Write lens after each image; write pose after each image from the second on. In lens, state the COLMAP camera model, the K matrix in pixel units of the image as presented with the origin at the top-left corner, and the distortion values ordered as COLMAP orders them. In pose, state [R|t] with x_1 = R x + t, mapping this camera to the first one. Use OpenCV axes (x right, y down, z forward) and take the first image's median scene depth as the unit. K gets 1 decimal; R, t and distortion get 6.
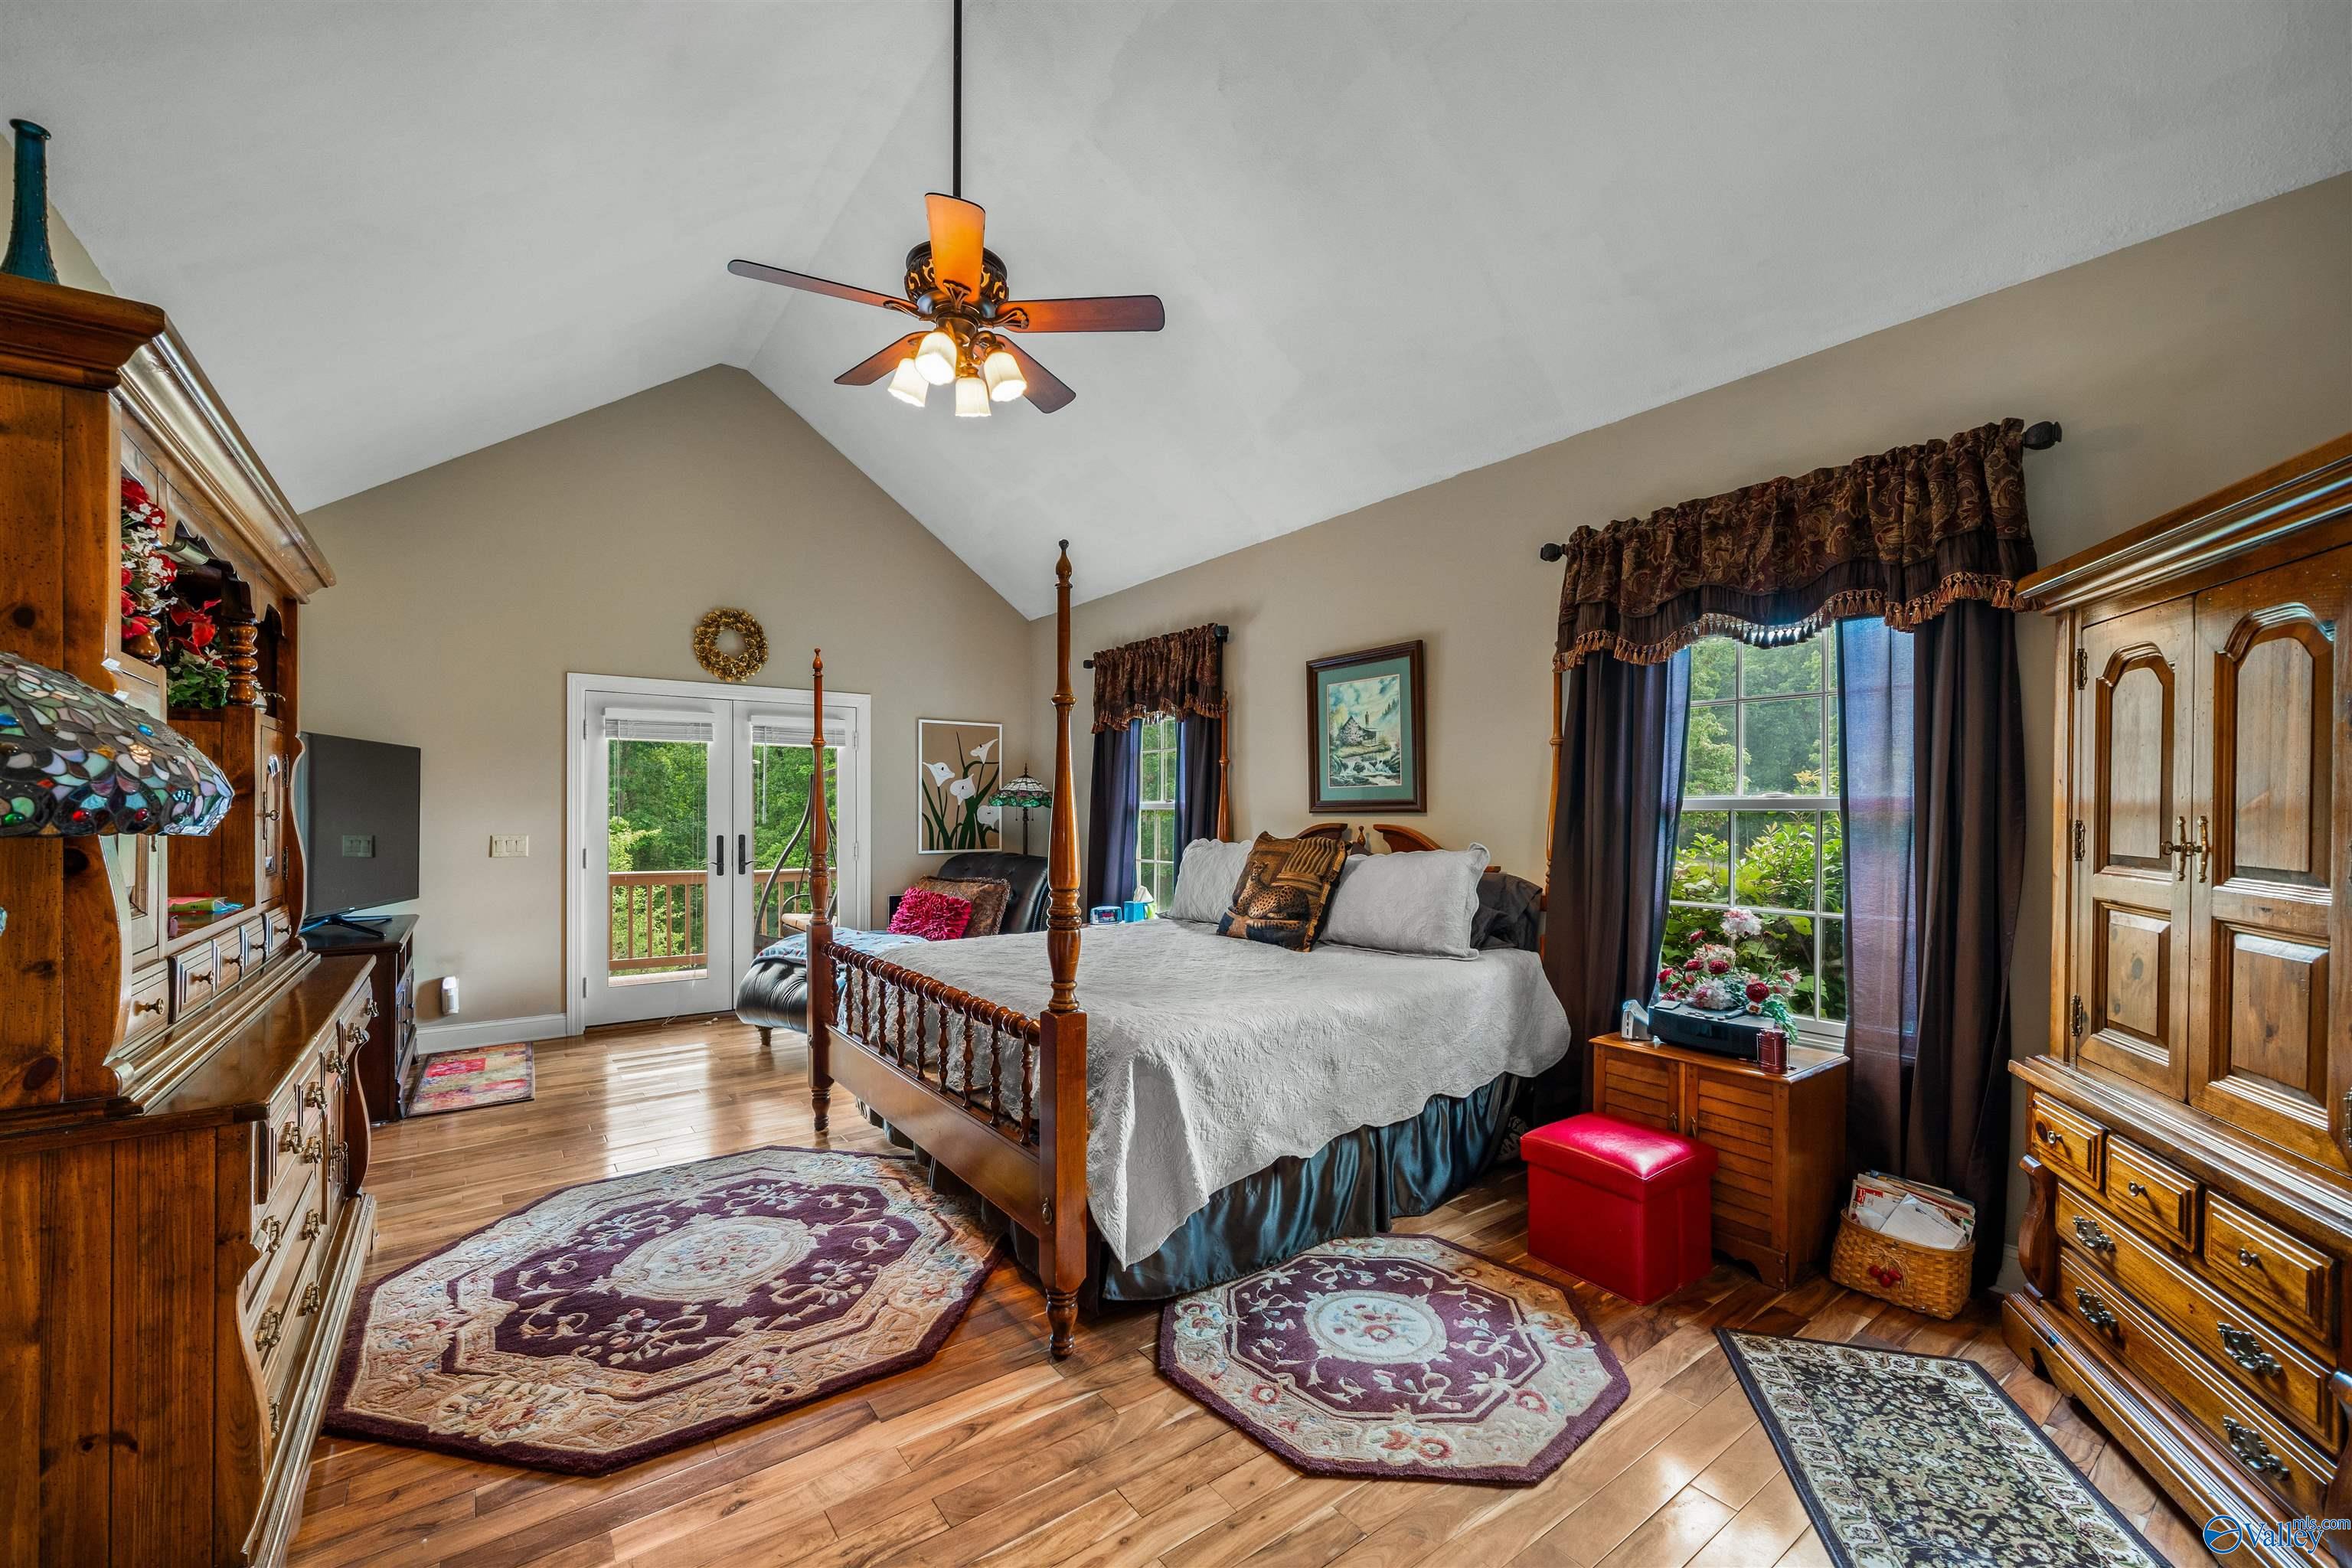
lens RADIAL K [[946.5, 0, 1167.4], [0, 946.5, 791.2], [0, 0, 1]] dist [-0.003285, 0.000115]
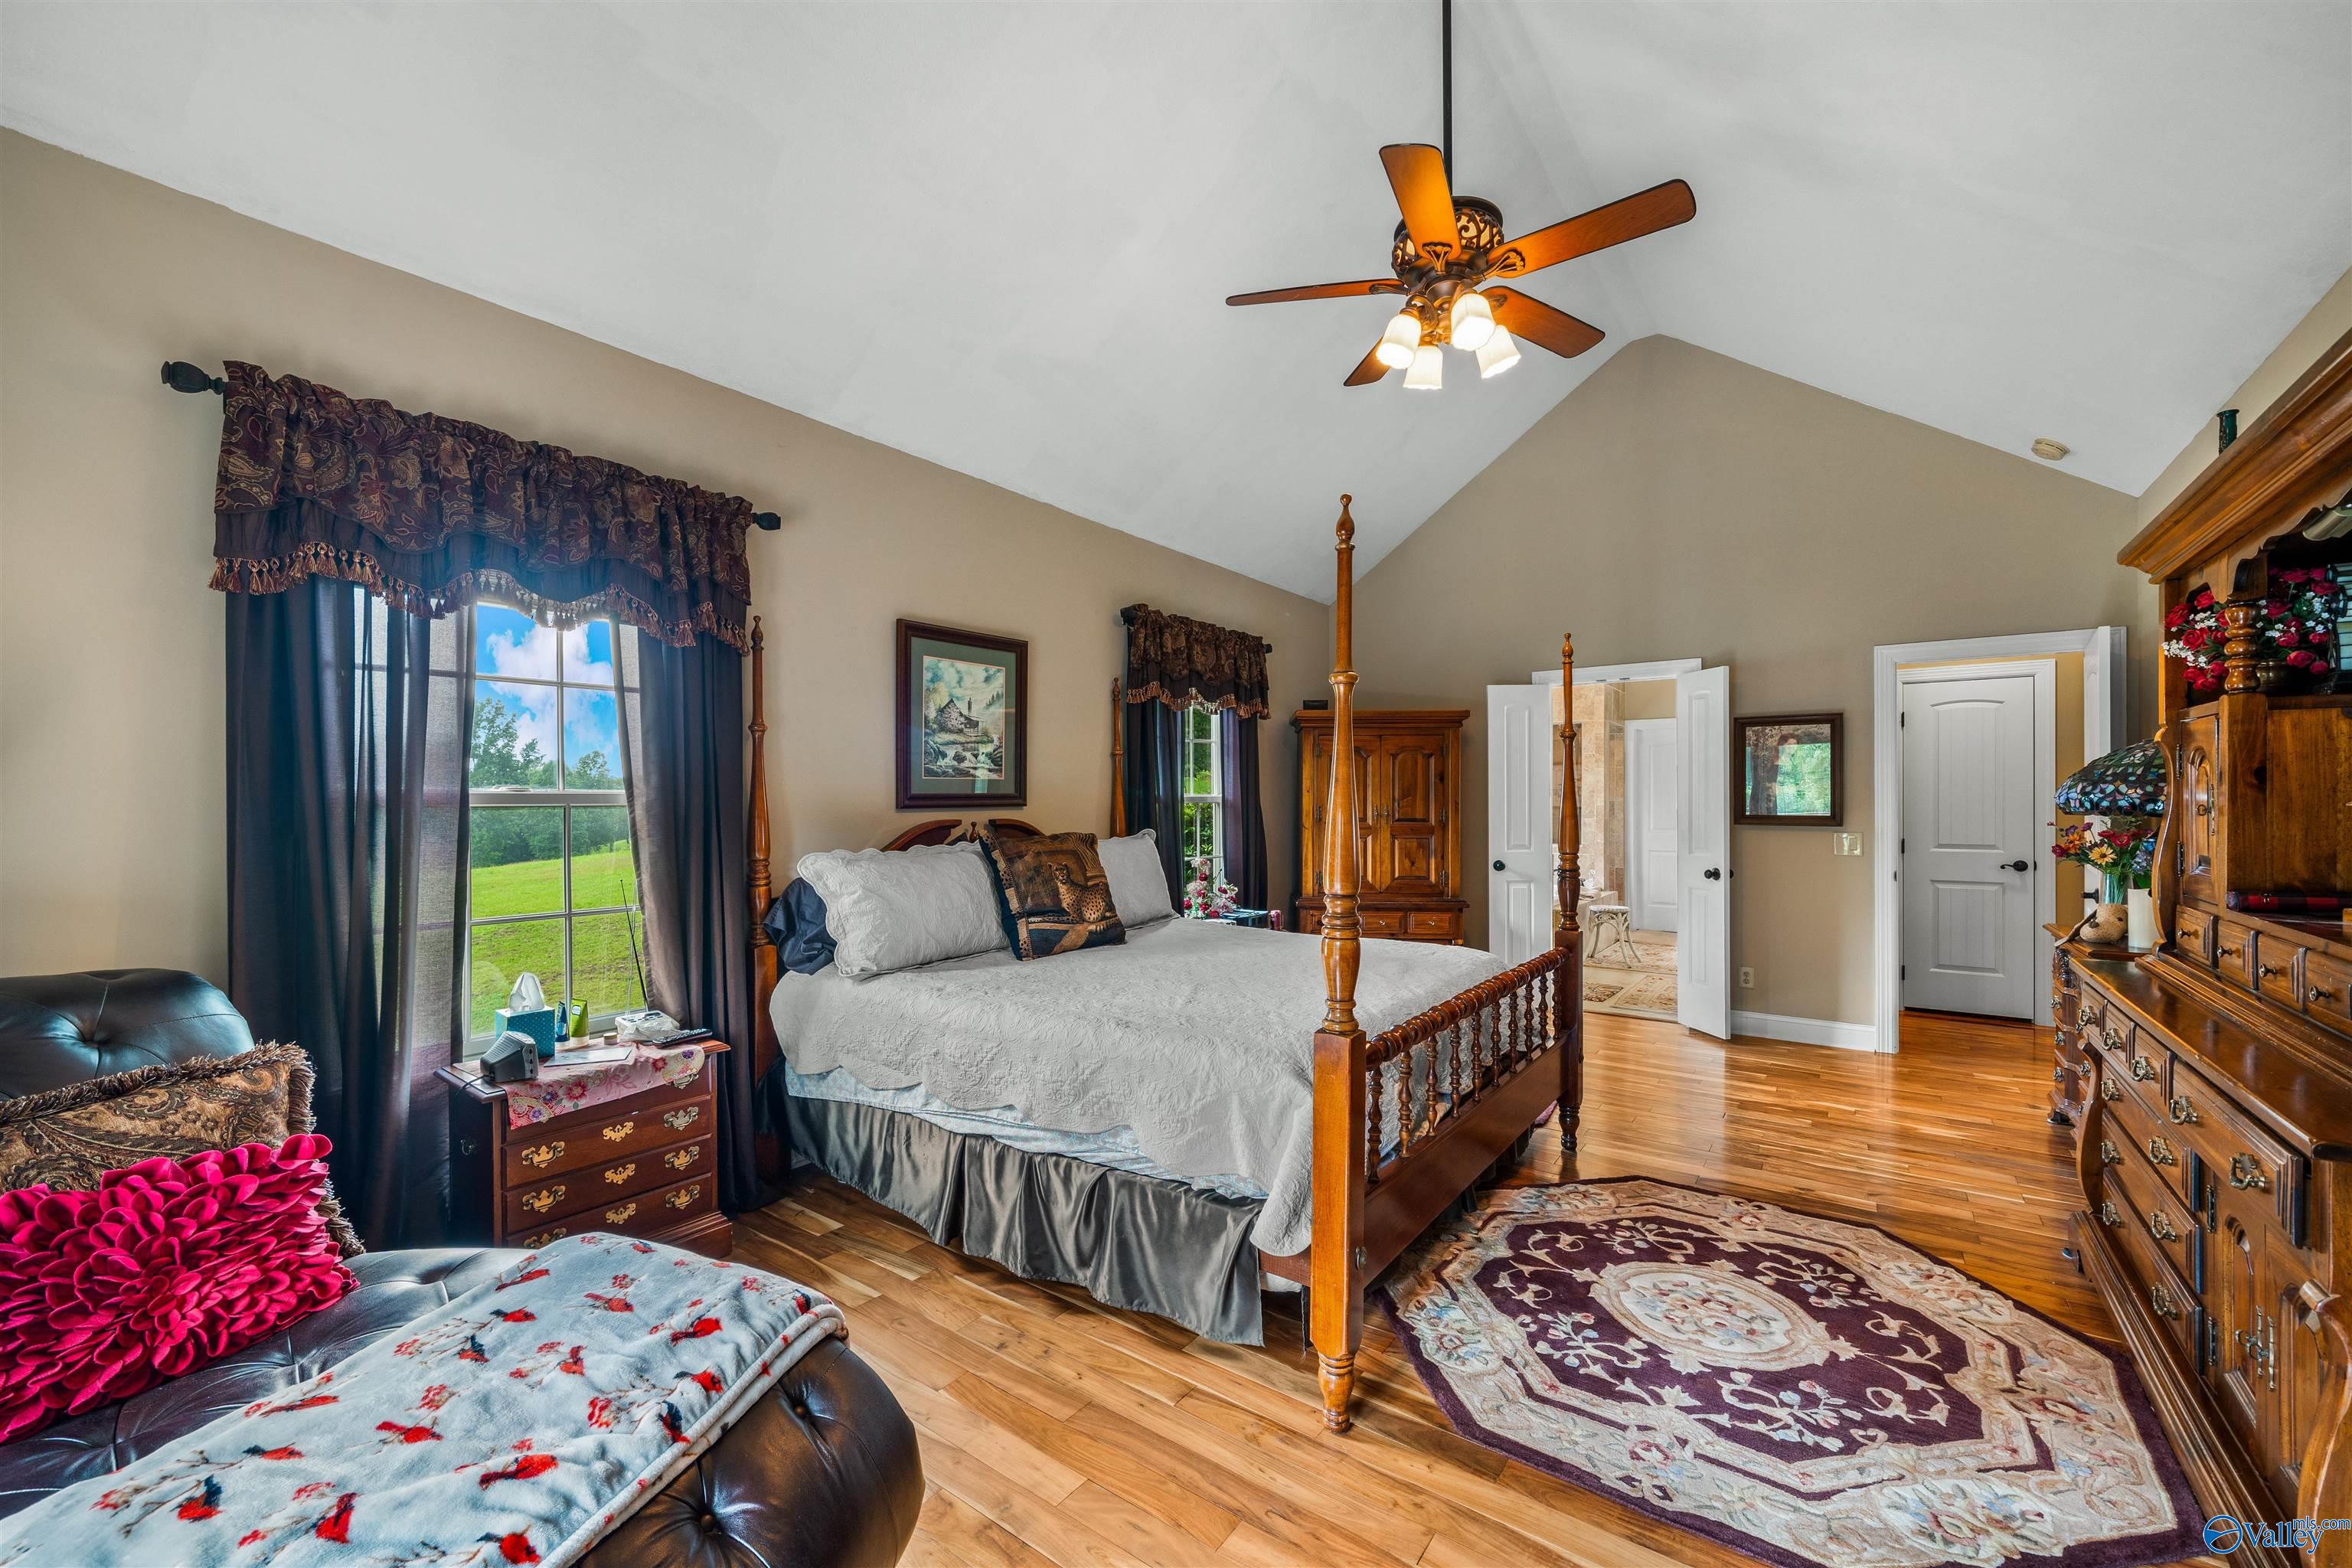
lens RADIAL K [[946.5, 0, 1167.4], [0, 946.5, 791.2], [0, 0, 1]] dist [-0.003285, 0.000115]
pose [[-0.308139, 0.005949, 0.951323, -0.999187], [-0.017907, 0.999767, -0.012052, 0.020150], [-0.951173, -0.020749, -0.307961, 1.509871]]
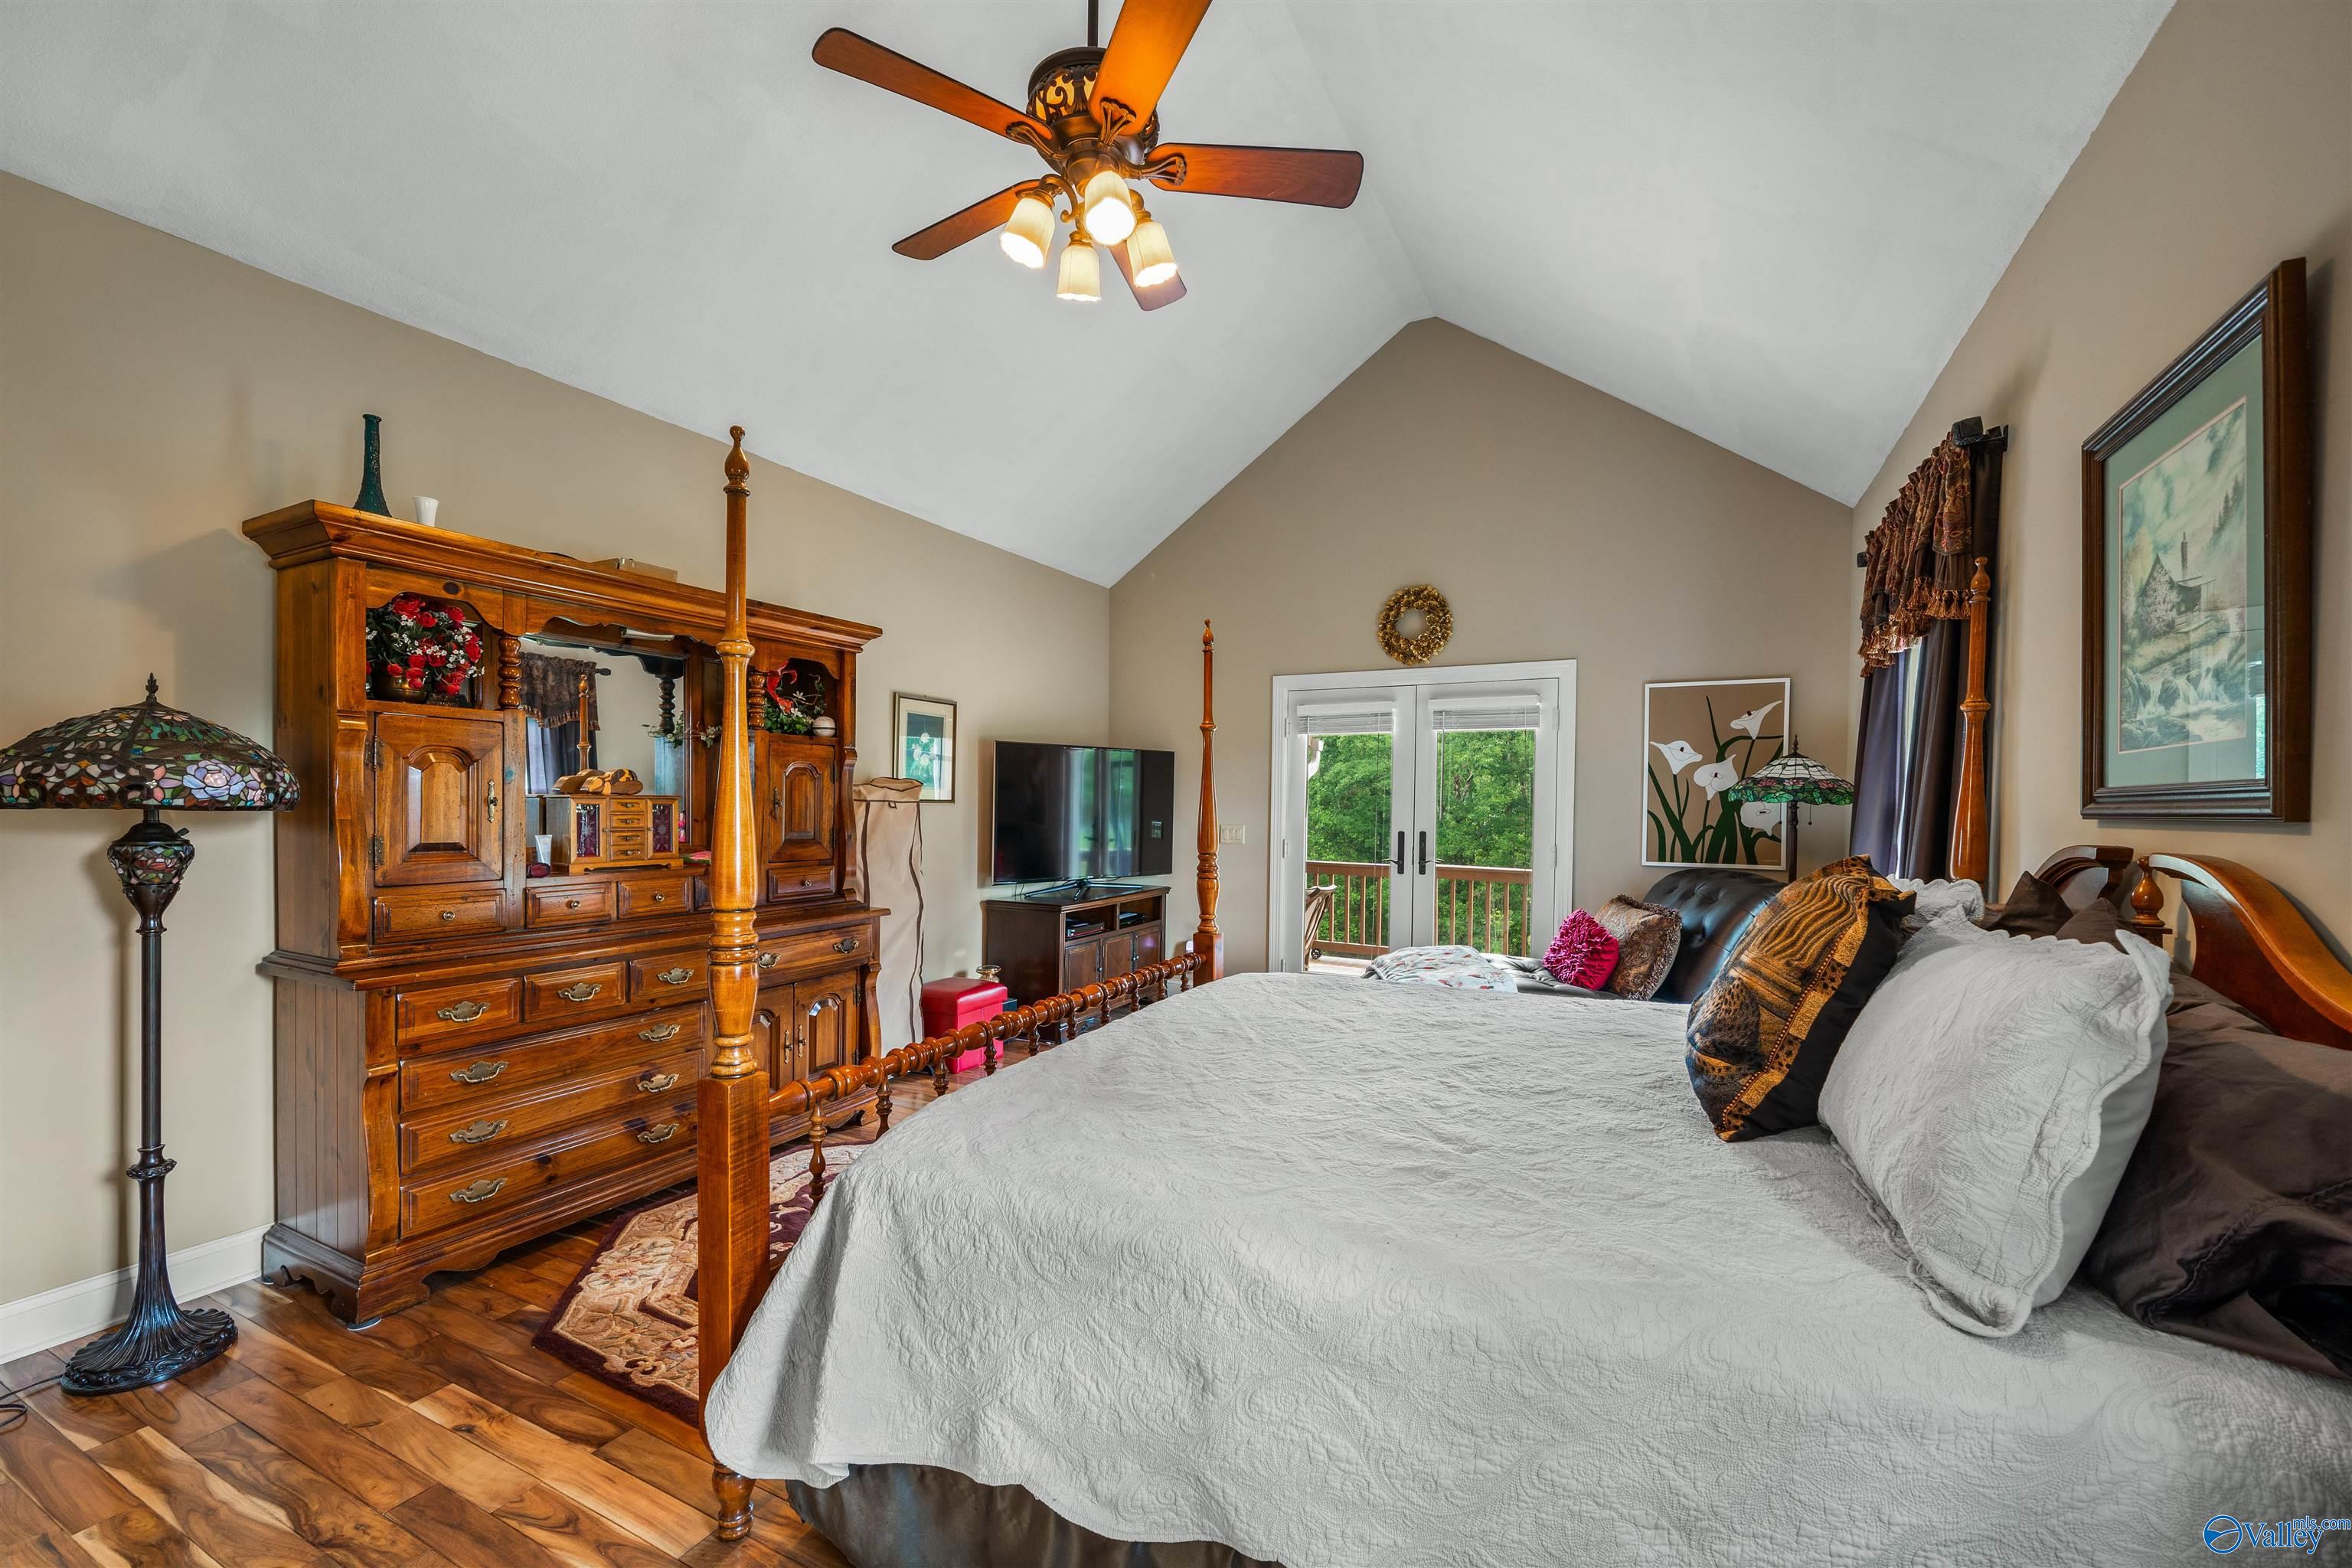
lens RADIAL K [[953.2, 0, 1161.4], [0, 953.2, 806.7], [0, 0, 1]] dist [-0.002035, 0.000269]
pose [[0.445175, 0.008172, -0.895406, 0.493927], [0.009886, 0.999853, 0.014040, 0.012314], [0.895389, -0.015102, 0.445029, 0.686054]]
